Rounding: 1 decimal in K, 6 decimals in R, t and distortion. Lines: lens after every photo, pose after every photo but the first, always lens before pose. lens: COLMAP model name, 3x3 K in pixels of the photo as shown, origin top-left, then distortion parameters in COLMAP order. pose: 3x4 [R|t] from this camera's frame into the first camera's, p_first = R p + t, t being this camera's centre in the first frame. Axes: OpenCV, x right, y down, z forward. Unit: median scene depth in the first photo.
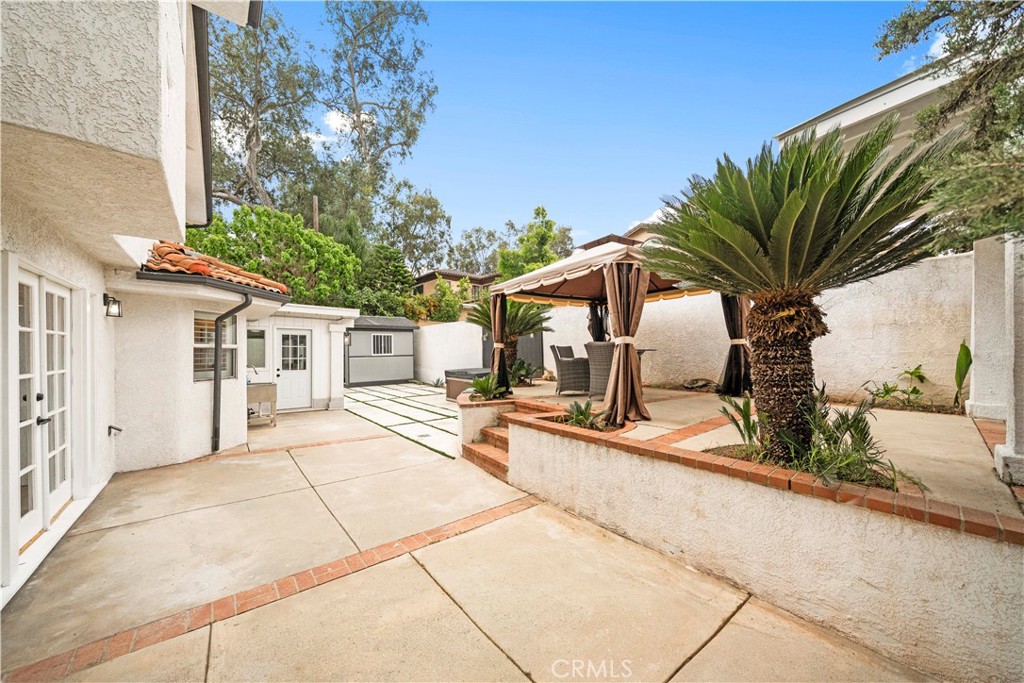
lens RADIAL K [[350.3, 0, 511.1], [0, 350.3, 347.5], [0, 0, 1]] dist [-0.000491, 0.000000]
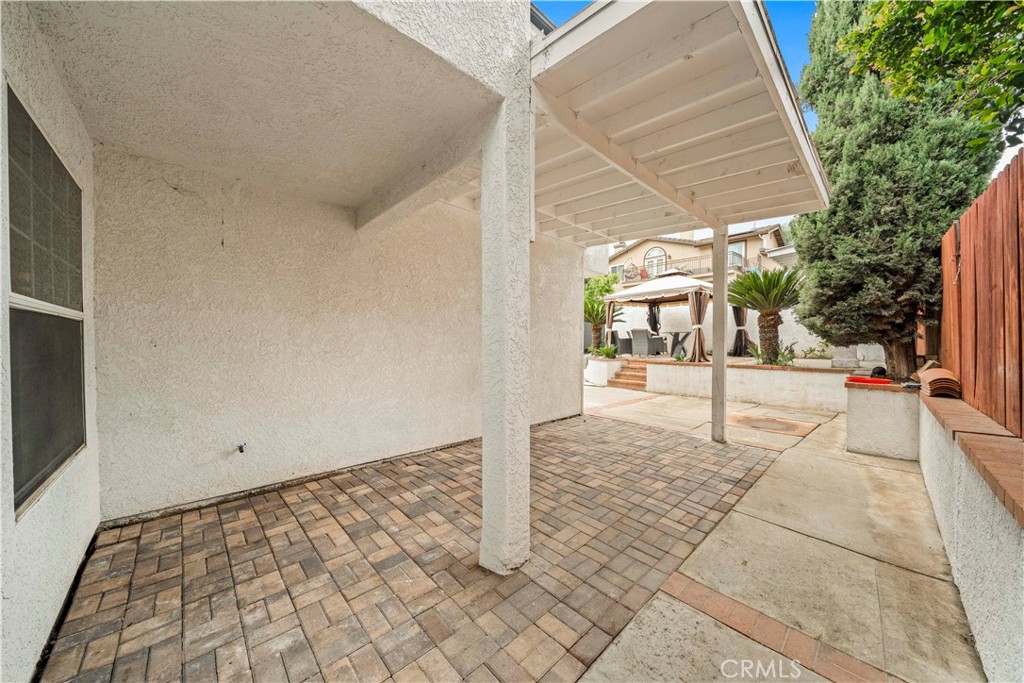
lens RADIAL K [[350.3, 0, 511.7], [0, 350.3, 339.8], [0, 0, 1]] dist [-0.000491, 0.000000]
pose [[0.997976, 0.000506, 0.063588, -1.005715], [-0.001046, 0.999964, 0.008468, 0.047539], [-0.063582, -0.008517, 0.997940, -1.154890]]
